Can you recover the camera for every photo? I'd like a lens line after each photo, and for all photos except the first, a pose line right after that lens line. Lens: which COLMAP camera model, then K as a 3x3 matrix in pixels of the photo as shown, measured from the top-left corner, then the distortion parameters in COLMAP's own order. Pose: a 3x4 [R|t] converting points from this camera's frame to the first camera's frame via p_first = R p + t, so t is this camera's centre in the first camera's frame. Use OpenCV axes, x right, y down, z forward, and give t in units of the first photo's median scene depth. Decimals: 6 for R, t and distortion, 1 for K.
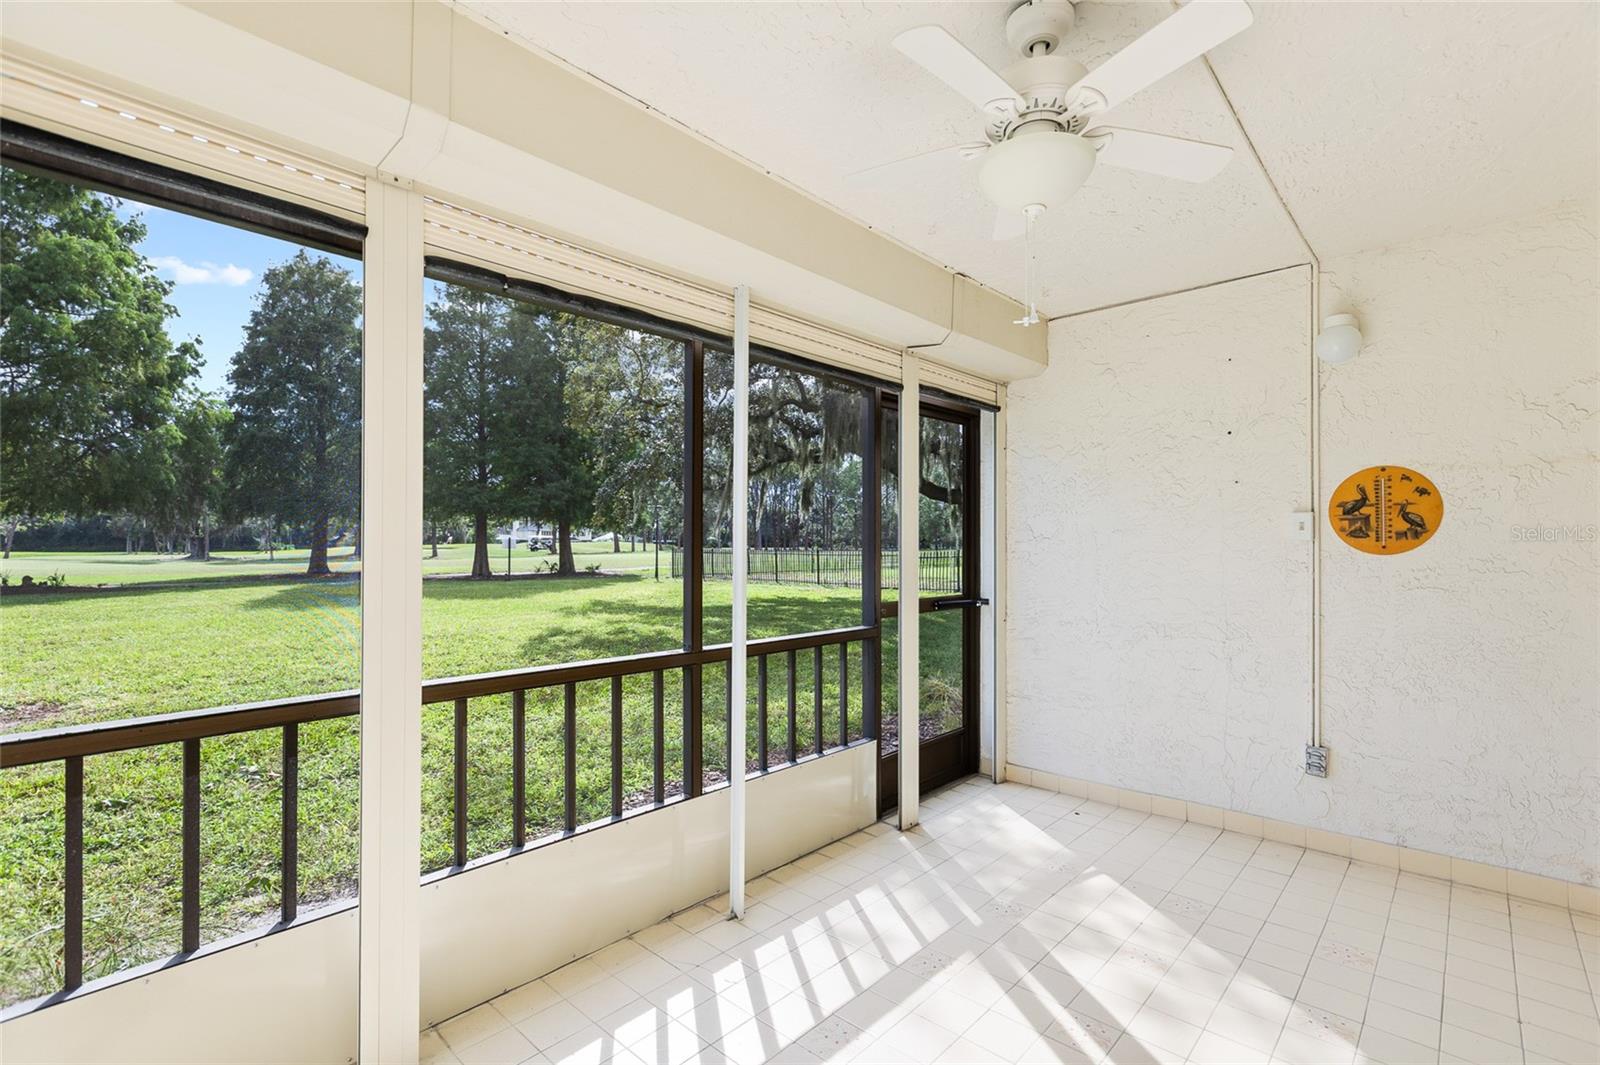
lens RADIAL K [[727.1, 0, 798.4], [0, 727.1, 540.7], [0, 0, 1]] dist [0.002836, -0.001327]
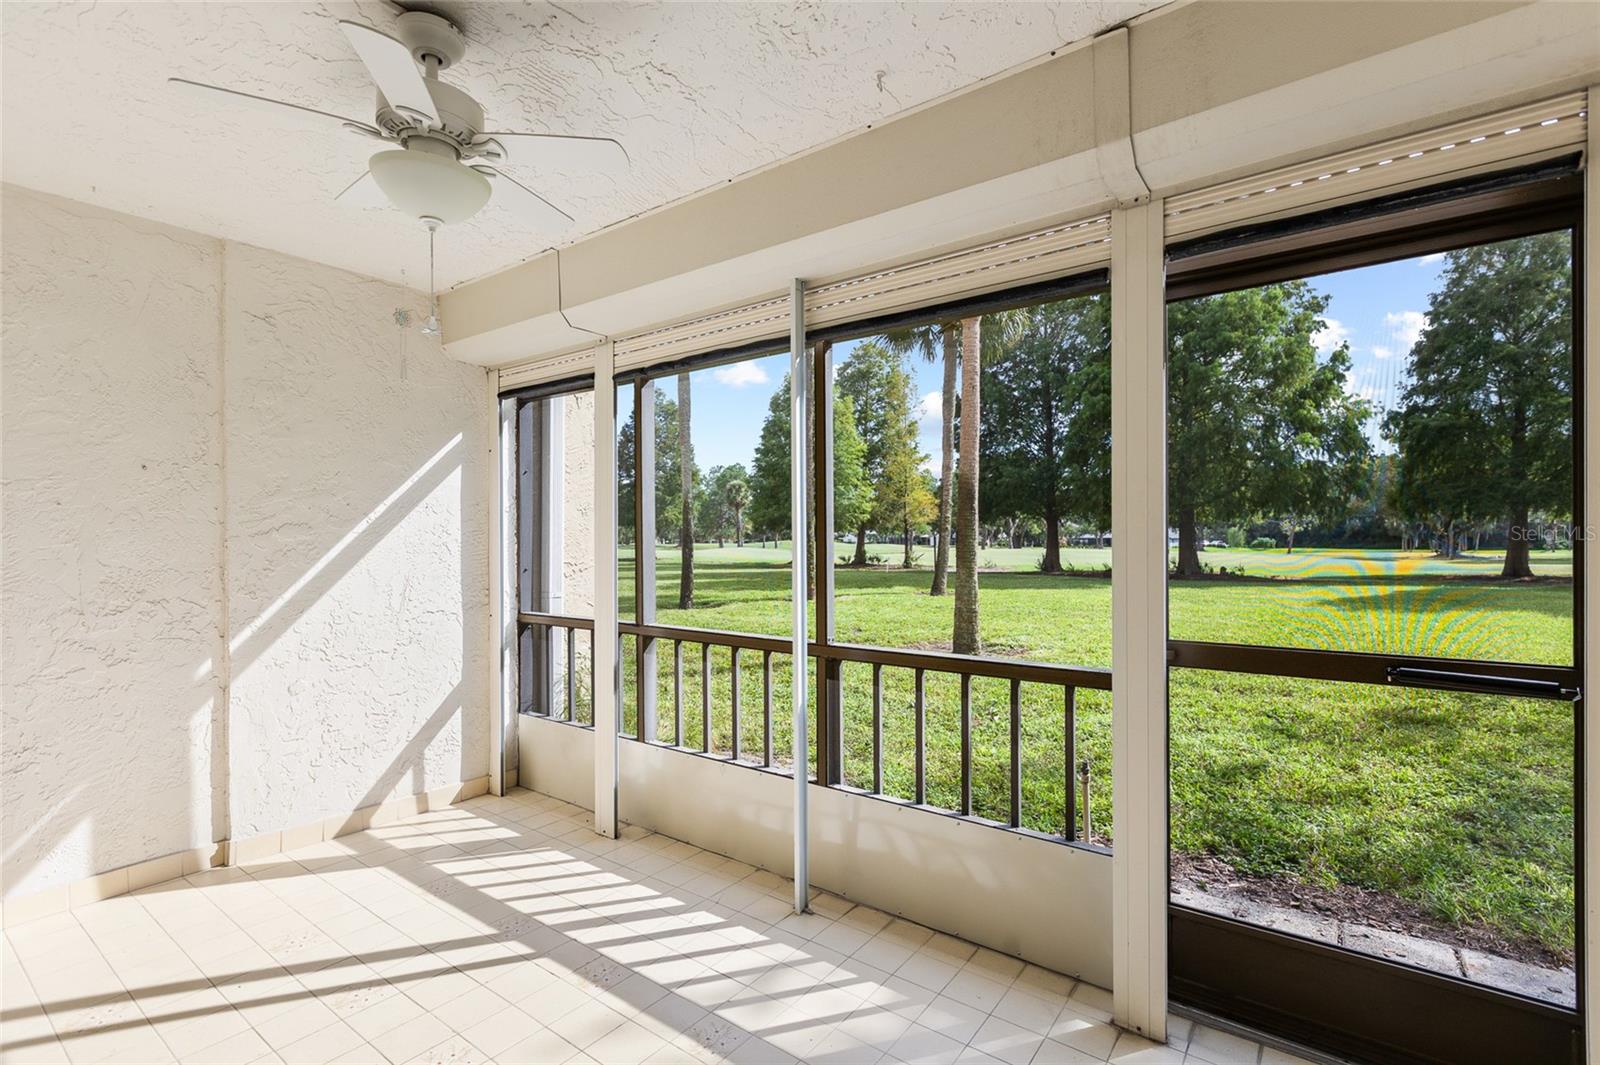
lens RADIAL K [[727.1, 0, 807.8], [0, 727.1, 538.7], [0, 0, 1]] dist [0.002836, -0.001327]
pose [[0.116815, -0.004374, -0.993144, 0.120722], [0.004245, 0.999983, -0.003905, 0.001141], [0.993145, -0.003760, 0.116831, 0.118247]]
